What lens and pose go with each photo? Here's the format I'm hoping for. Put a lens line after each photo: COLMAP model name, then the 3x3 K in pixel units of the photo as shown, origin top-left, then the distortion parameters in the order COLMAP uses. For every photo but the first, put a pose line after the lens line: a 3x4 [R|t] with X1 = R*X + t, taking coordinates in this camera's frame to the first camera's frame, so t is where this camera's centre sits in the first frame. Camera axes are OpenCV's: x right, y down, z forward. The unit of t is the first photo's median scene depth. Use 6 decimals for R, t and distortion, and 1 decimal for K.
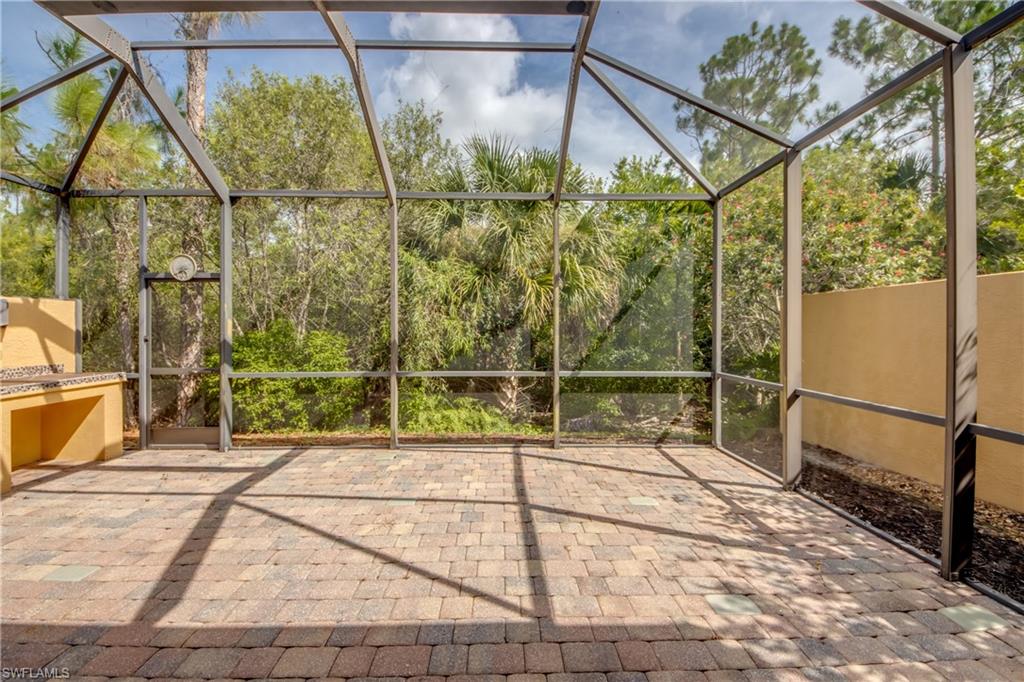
lens RADIAL K [[393.0, 0, 506.5], [0, 393.0, 329.3], [0, 0, 1]] dist [0.033338, -0.024105]
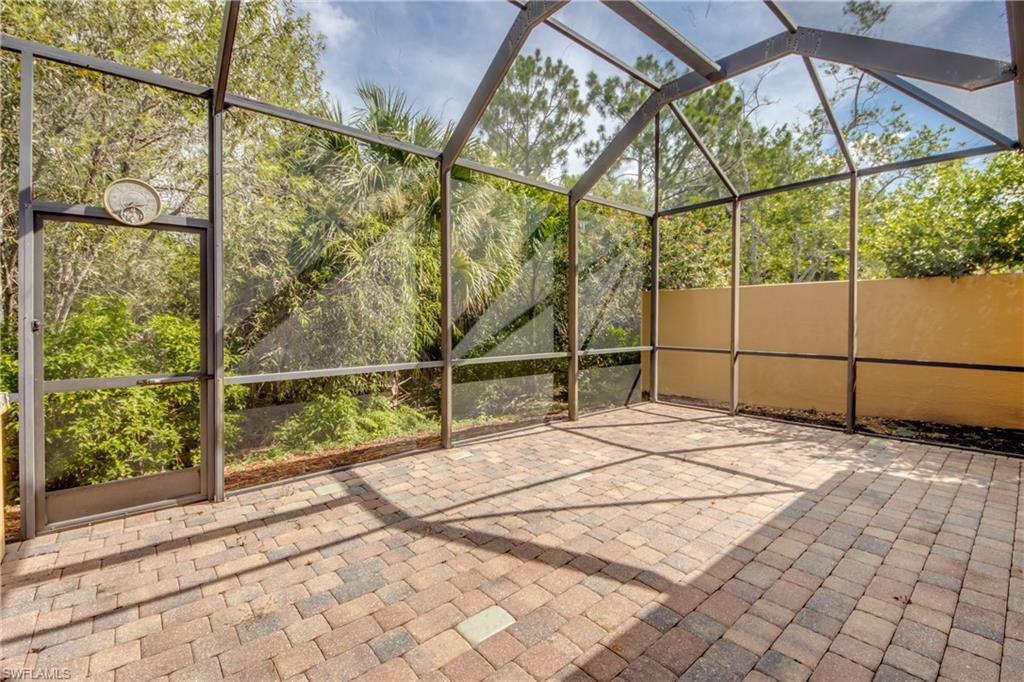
lens RADIAL K [[439.8, 0, 516.4], [0, 439.8, 327.2], [0, 0, 1]] dist [0.031094, -0.024566]
pose [[0.773250, -0.014660, 0.633932, -0.870581], [0.004186, 0.999829, 0.018017, 0.018607], [-0.634088, -0.011278, 0.773179, 0.163868]]
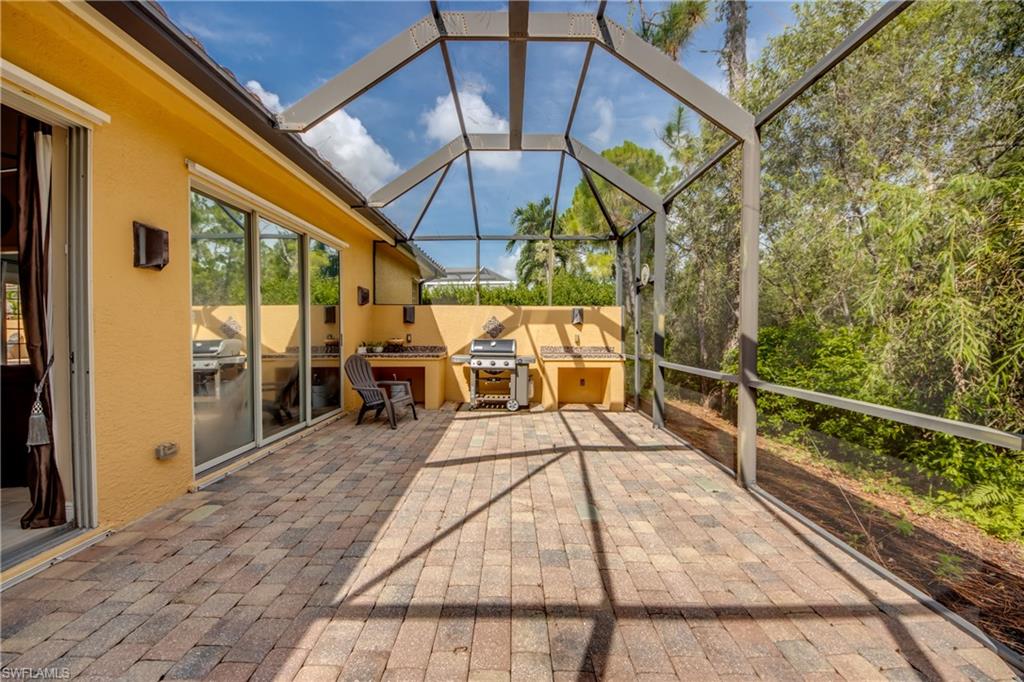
lens RADIAL K [[383.4, 0, 515.5], [0, 383.4, 340.0], [0, 0, 1]] dist [0.035072, -0.024631]
pose [[-0.003327, 0.025652, -0.999665, 0.454112], [-0.009227, 0.999628, 0.025682, 0.025726], [0.999952, 0.009310, -0.003089, 0.650478]]
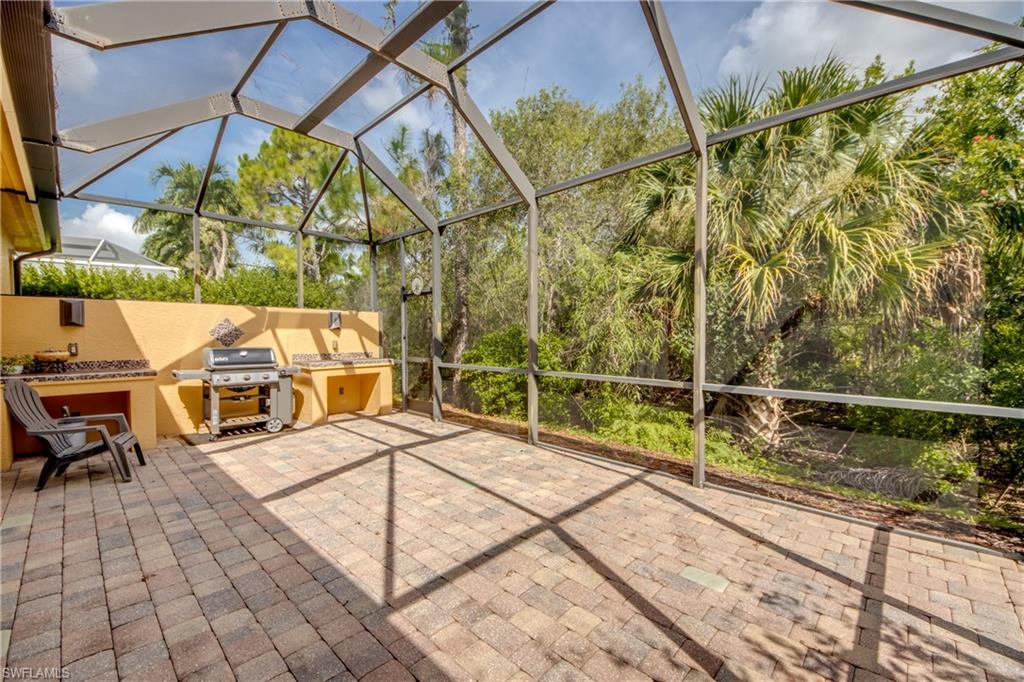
lens RADIAL K [[409.5, 0, 510.2], [0, 409.5, 346.9], [0, 0, 1]] dist [0.041823, -0.032871]
pose [[0.714851, 0.021766, -0.698938, 0.463119], [-0.004113, 0.999629, 0.026924, 0.021513], [0.699265, -0.016372, 0.714675, 0.218654]]
